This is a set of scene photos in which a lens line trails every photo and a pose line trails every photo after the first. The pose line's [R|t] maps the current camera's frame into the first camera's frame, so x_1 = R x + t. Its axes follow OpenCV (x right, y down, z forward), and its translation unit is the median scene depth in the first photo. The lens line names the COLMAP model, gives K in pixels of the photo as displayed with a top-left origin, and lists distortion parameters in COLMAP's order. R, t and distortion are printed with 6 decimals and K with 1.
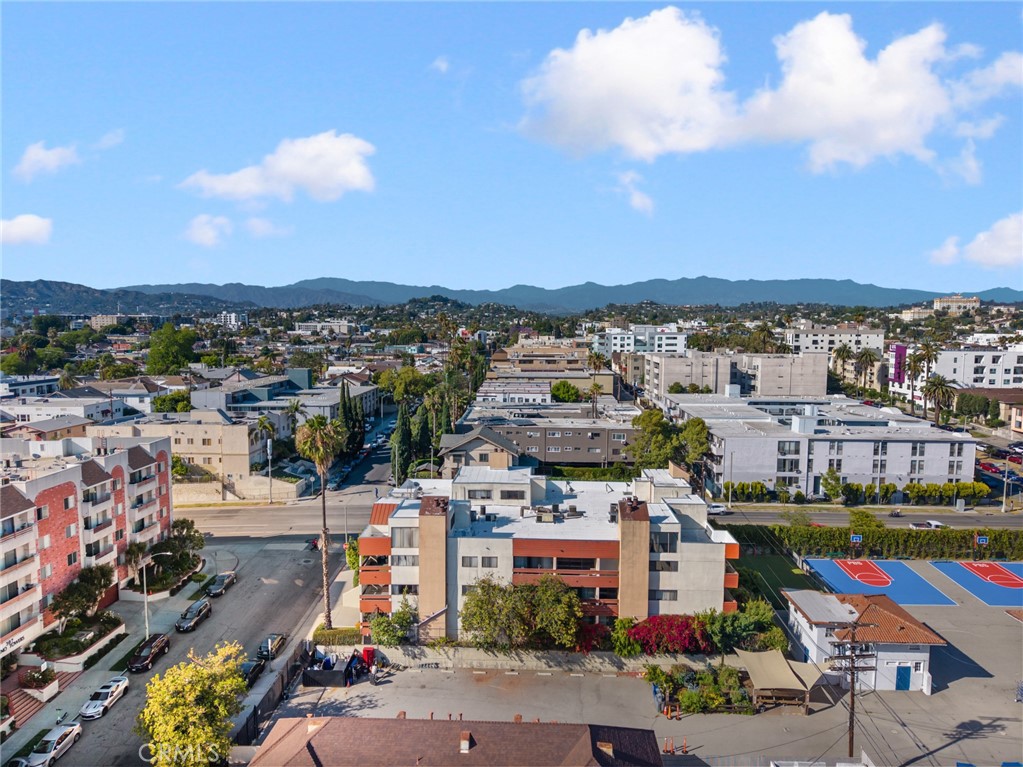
lens RADIAL K [[683.7, 0, 510.3], [0, 683.7, 386.1], [0, 0, 1]] dist [0.059240, -0.068091]
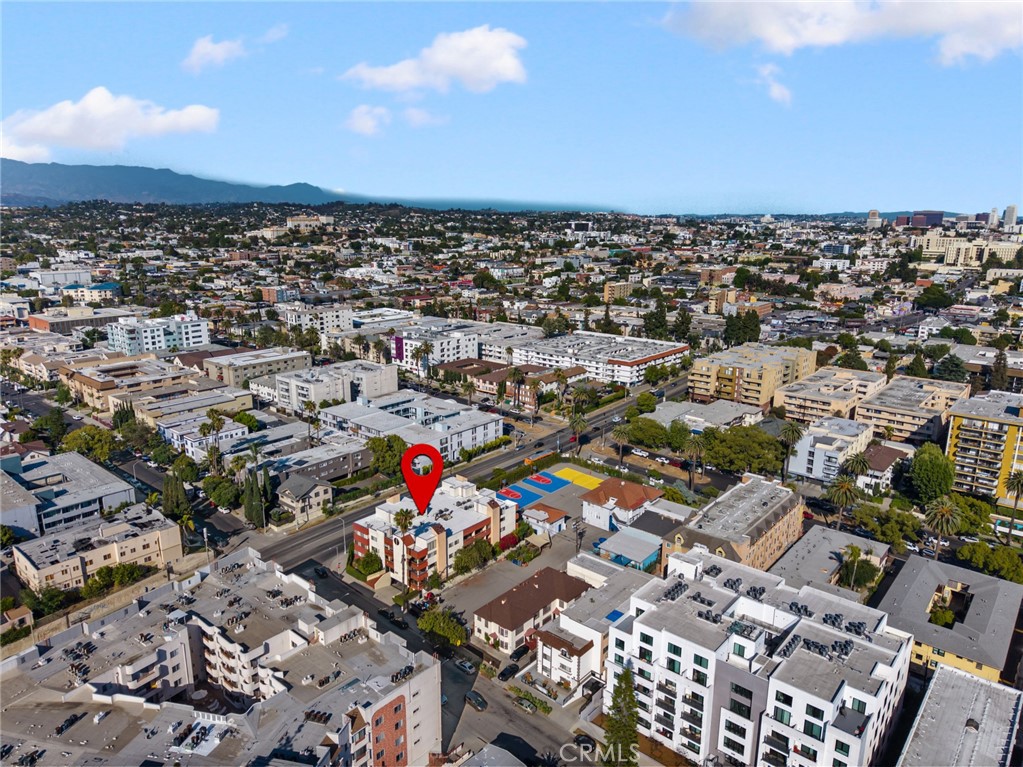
lens RADIAL K [[682.9, 0, 510.3], [0, 682.9, 395.2], [0, 0, 1]] dist [0.049754, -0.067480]
pose [[0.622727, -0.203079, 0.755626, -0.774264], [0.073764, 0.976667, 0.201694, -0.348977], [-0.778955, -0.069862, 0.623176, -0.314255]]
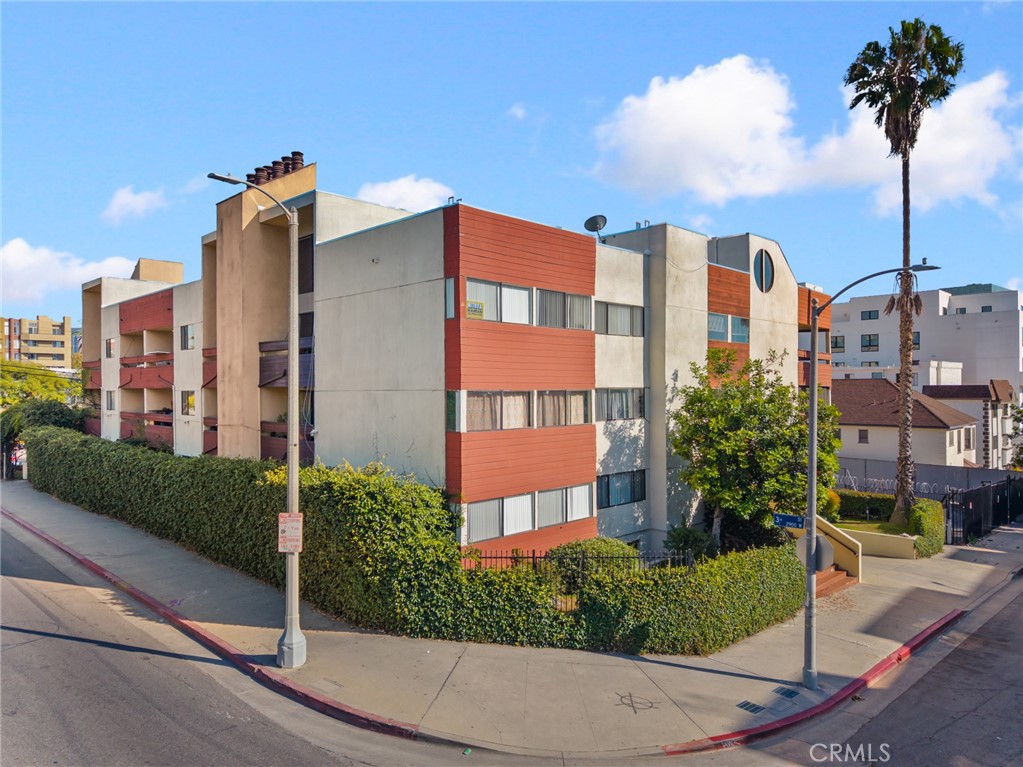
lens RADIAL K [[681.6, 0, 511.5], [0, 681.6, 383.5], [0, 0, 1]] dist [0.093427, -0.151047]
pose [[-0.736012, -0.000799, 0.676968, -0.181567], [0.062002, 0.995717, 0.068585, 0.105331], [-0.674123, 0.092453, -0.732810, 0.696456]]
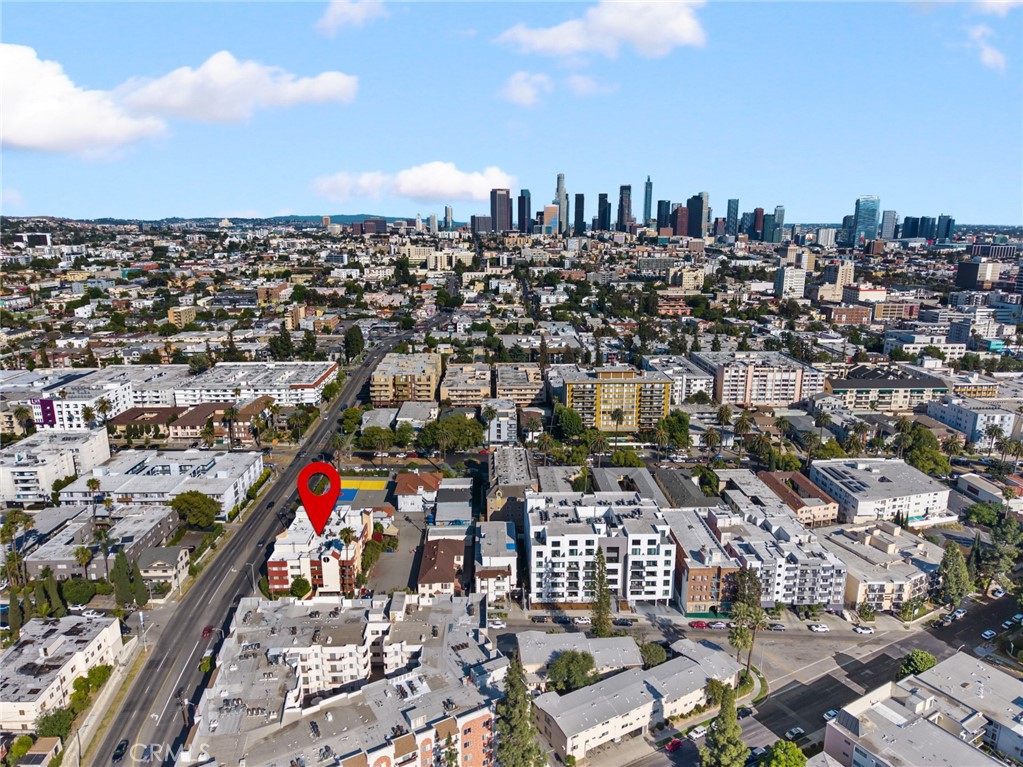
lens RADIAL K [[683.7, 0, 510.3], [0, 683.7, 386.1], [0, 0, 1]] dist [0.059240, -0.068091]
pose [[-0.072353, -0.243451, 0.967211, -1.348600], [0.093252, 0.963853, 0.249582, -0.538941], [-0.993010, 0.108253, -0.047035, 0.169861]]
